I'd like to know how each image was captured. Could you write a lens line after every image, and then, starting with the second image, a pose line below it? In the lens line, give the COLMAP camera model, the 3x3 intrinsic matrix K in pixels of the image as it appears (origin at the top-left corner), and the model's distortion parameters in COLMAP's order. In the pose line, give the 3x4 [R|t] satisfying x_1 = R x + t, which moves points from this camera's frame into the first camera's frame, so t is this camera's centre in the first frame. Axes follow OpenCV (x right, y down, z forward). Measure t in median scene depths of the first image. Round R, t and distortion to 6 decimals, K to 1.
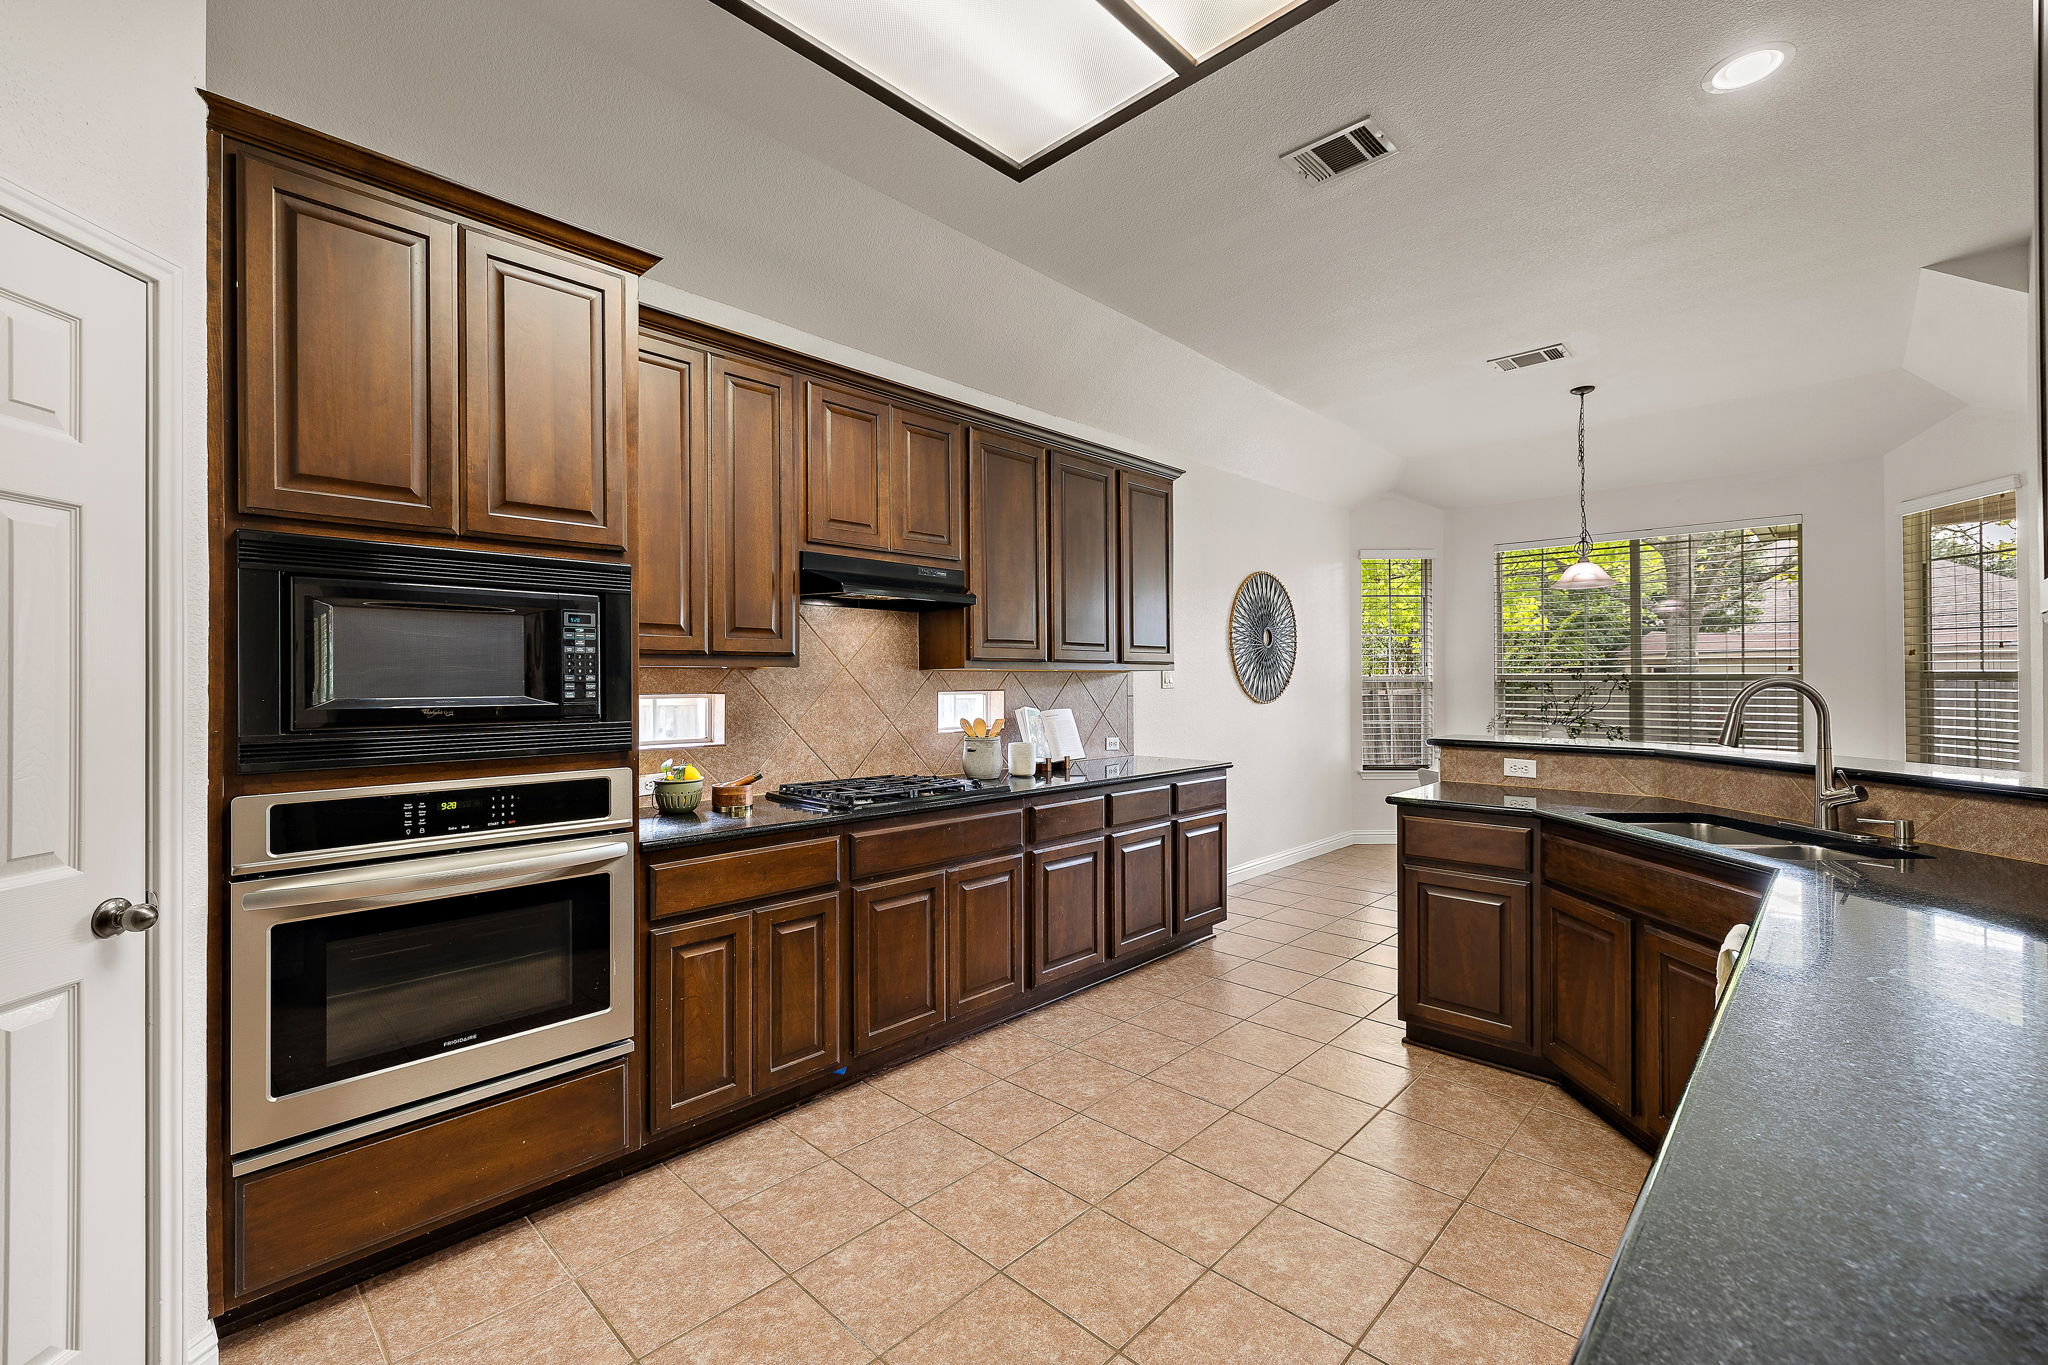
lens RADIAL K [[860.3, 0, 1028.7], [0, 860.3, 673.7], [0, 0, 1]] dist [0.001885, 0.000440]
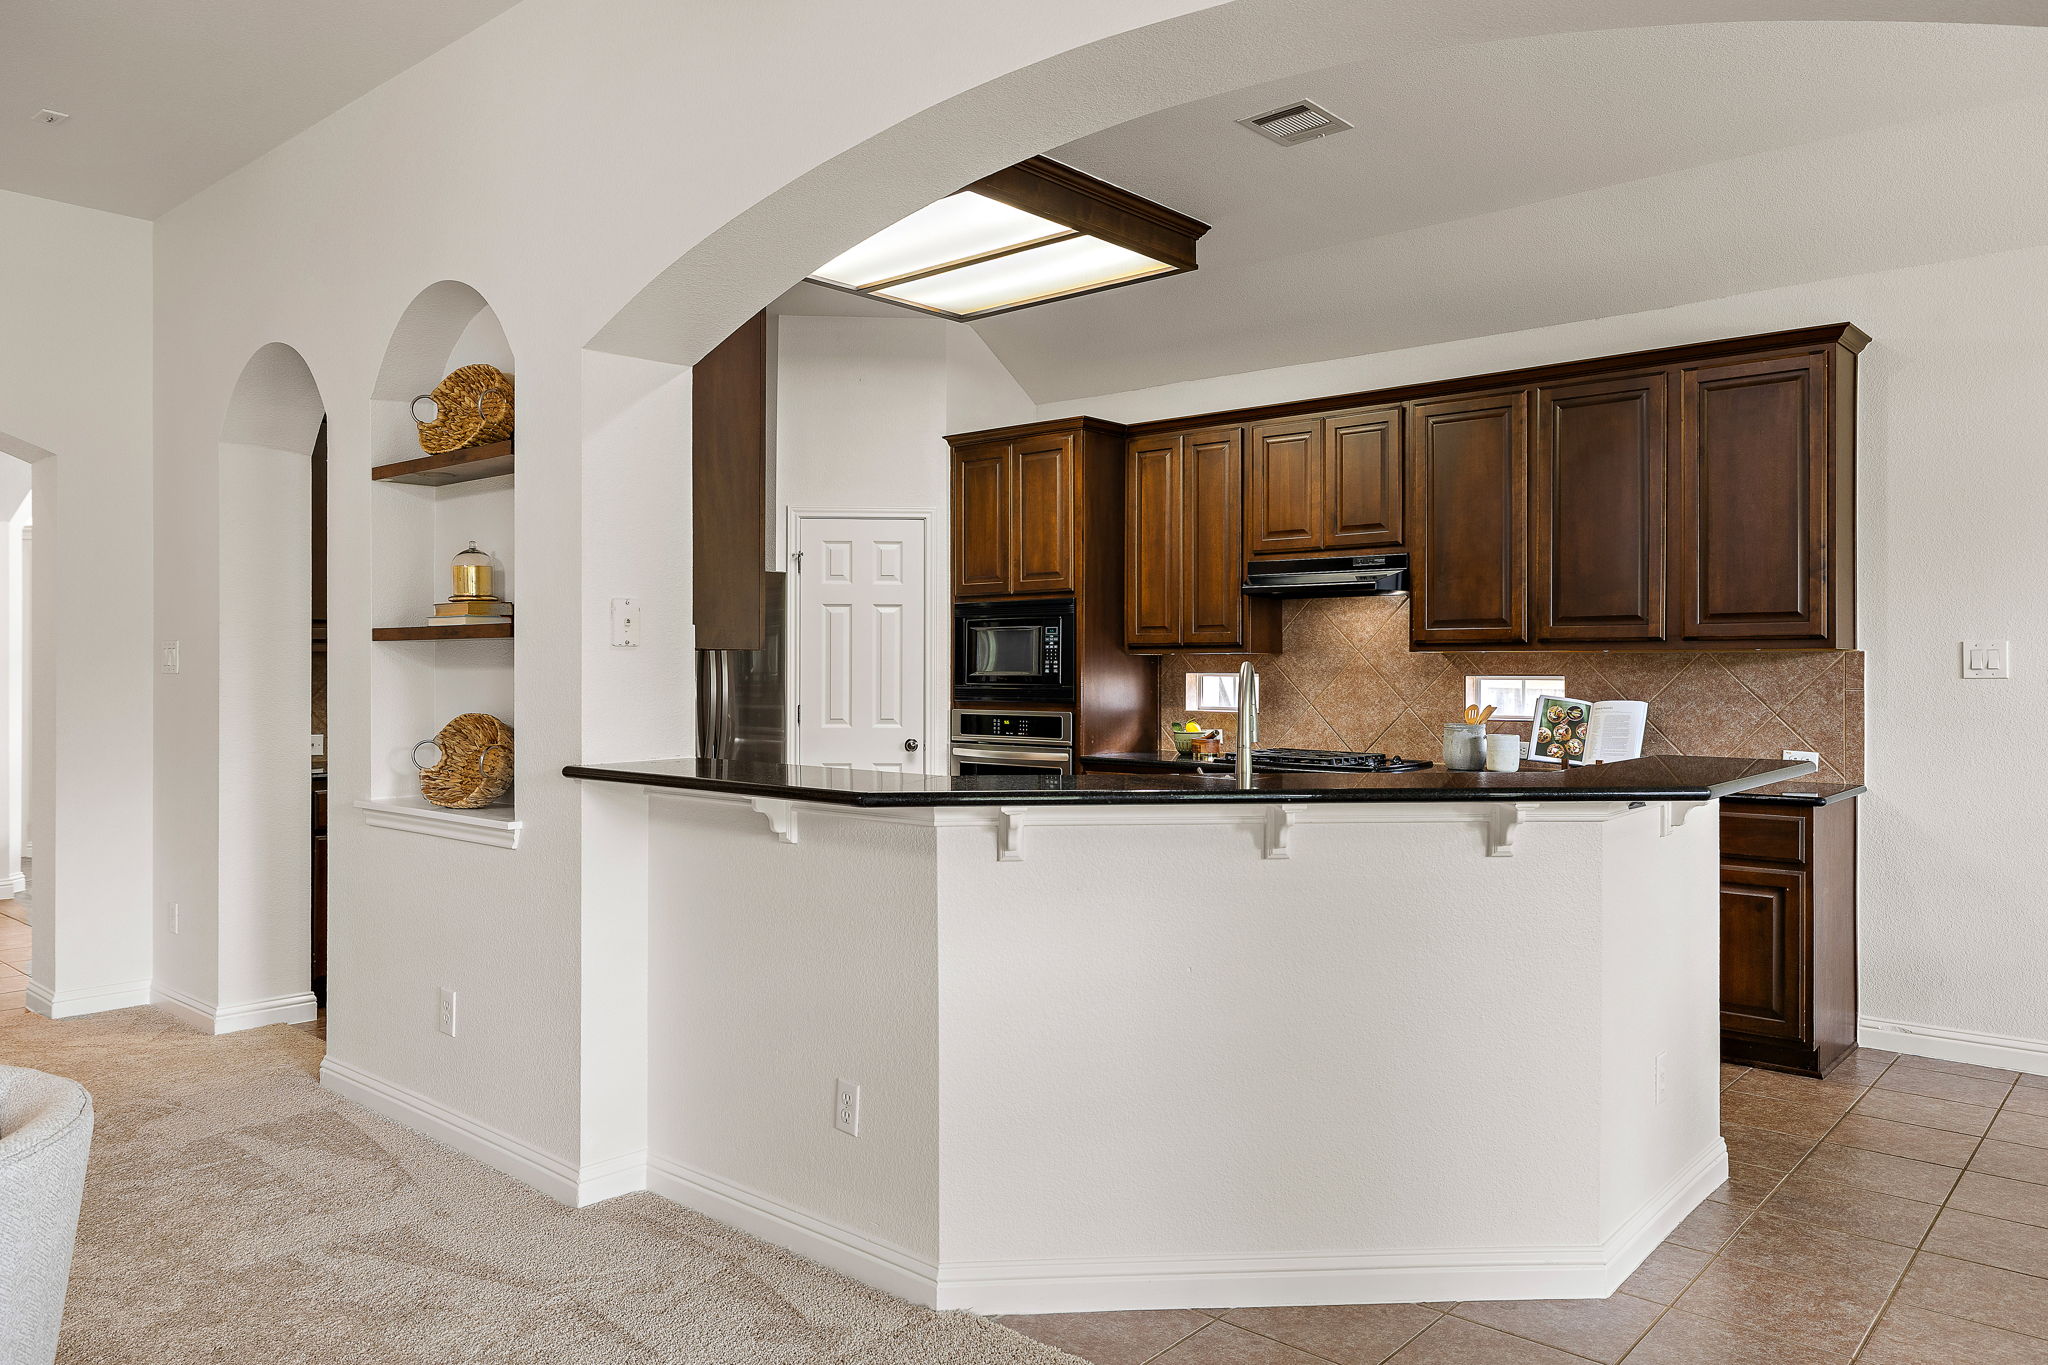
lens RADIAL K [[1382.2, 0, 1017.3], [0, 1382.2, 668.5], [0, 0, 1]] dist [-0.003571, -0.000102]
pose [[0.039803, 0.000482, -0.999207, 2.046422], [0.006364, 0.999979, 0.000736, 0.013501], [0.999187, -0.006388, 0.039799, 0.665914]]
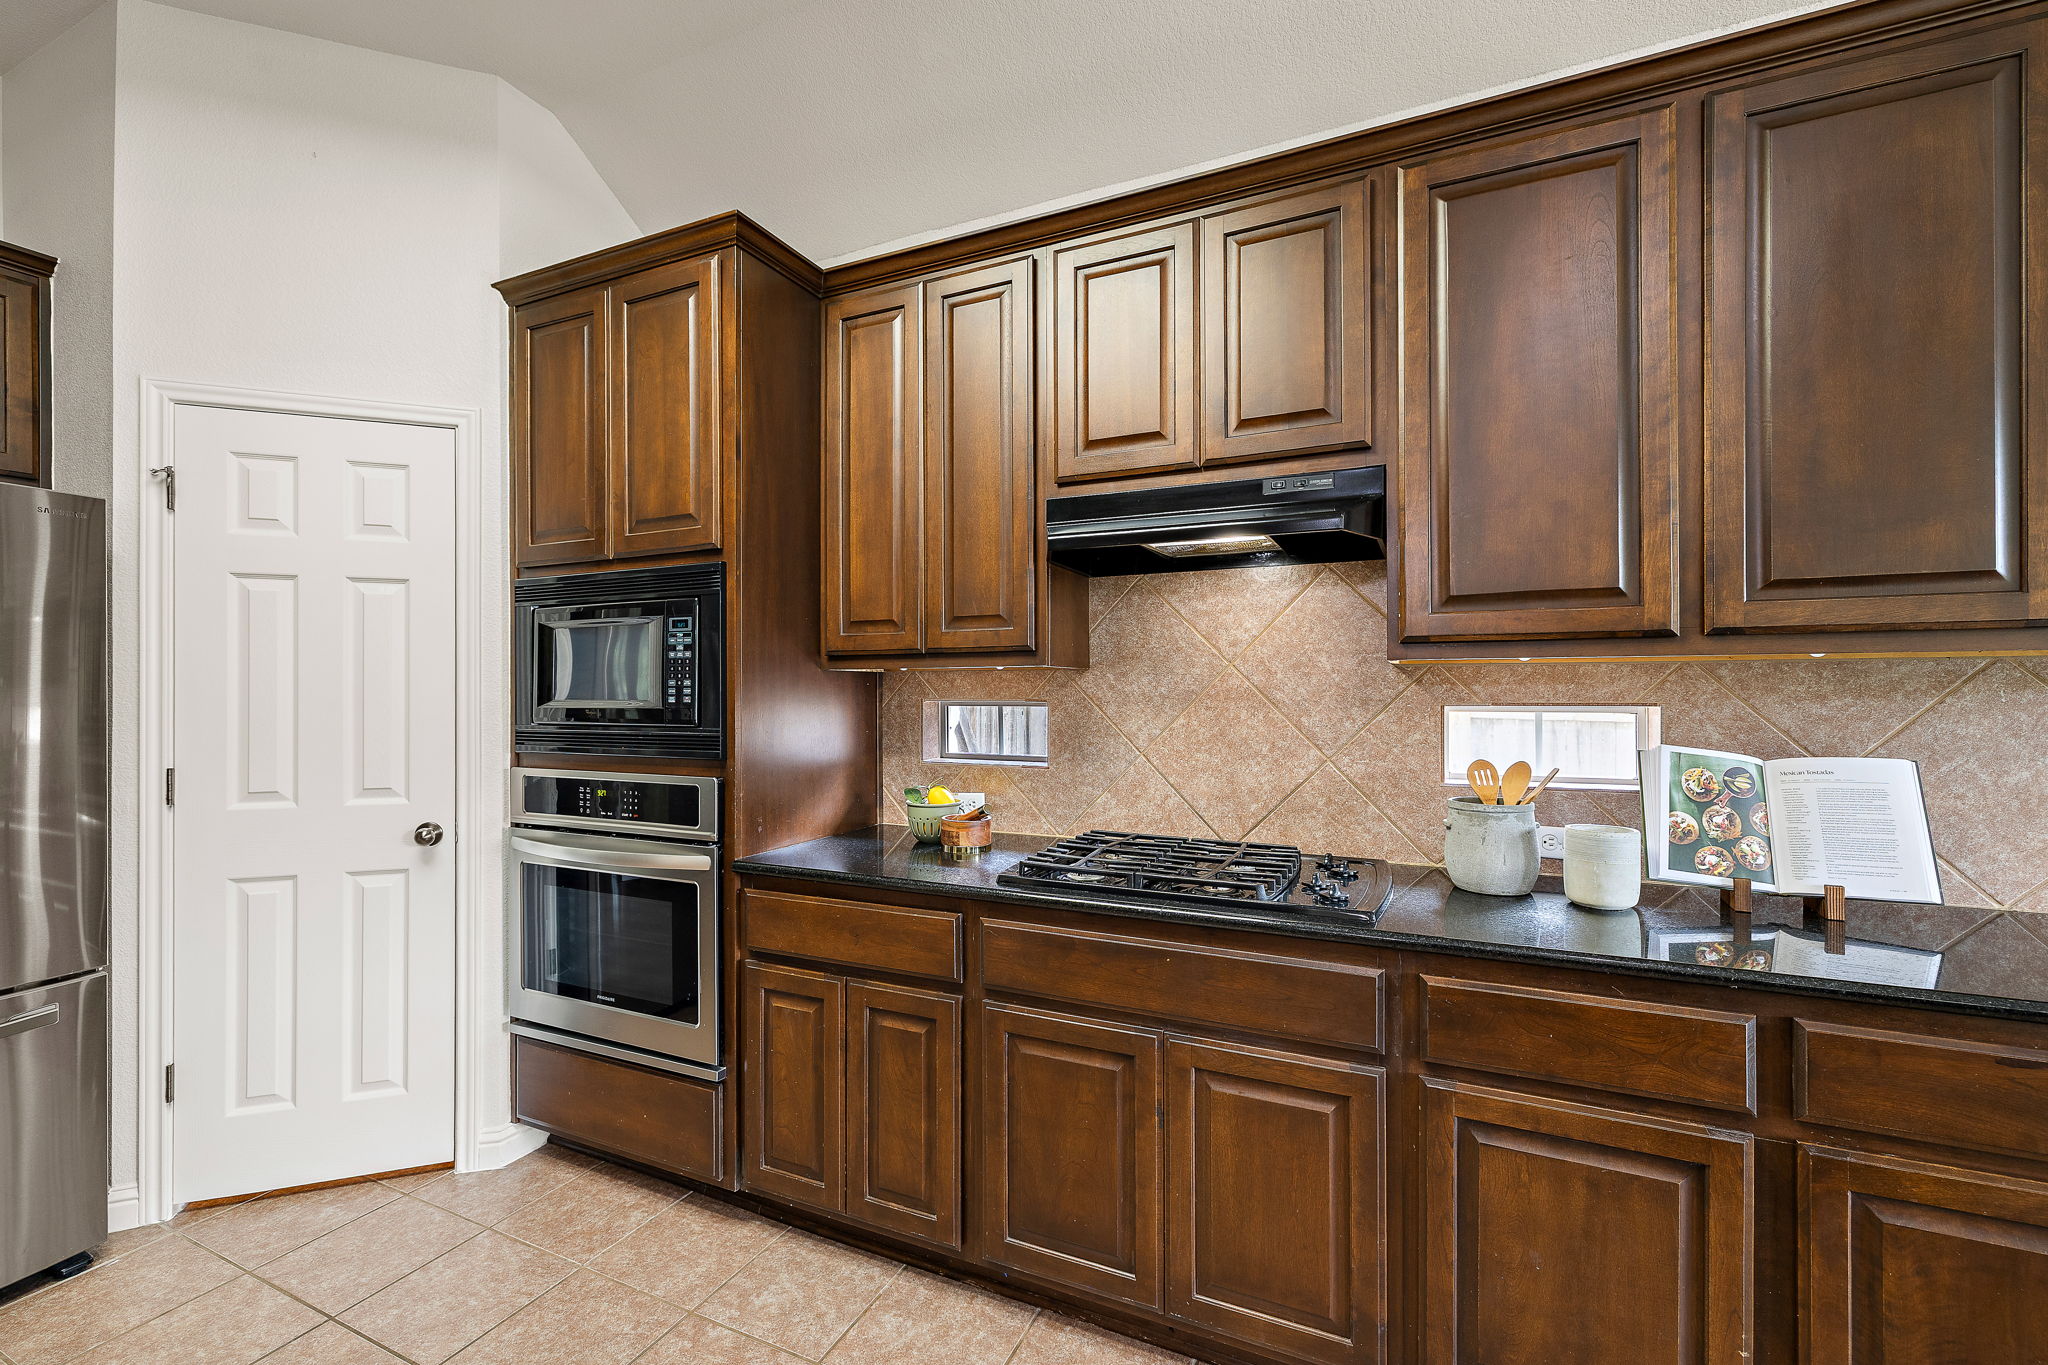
lens RADIAL K [[860.3, 0, 1015.3], [0, 860.3, 690.3], [0, 0, 1]] dist [0.001885, 0.000440]
pose [[0.313524, -0.001158, -0.949580, 0.454621], [0.009480, 0.999953, 0.001911, 0.012807], [0.949533, -0.009601, 0.313520, 0.872774]]
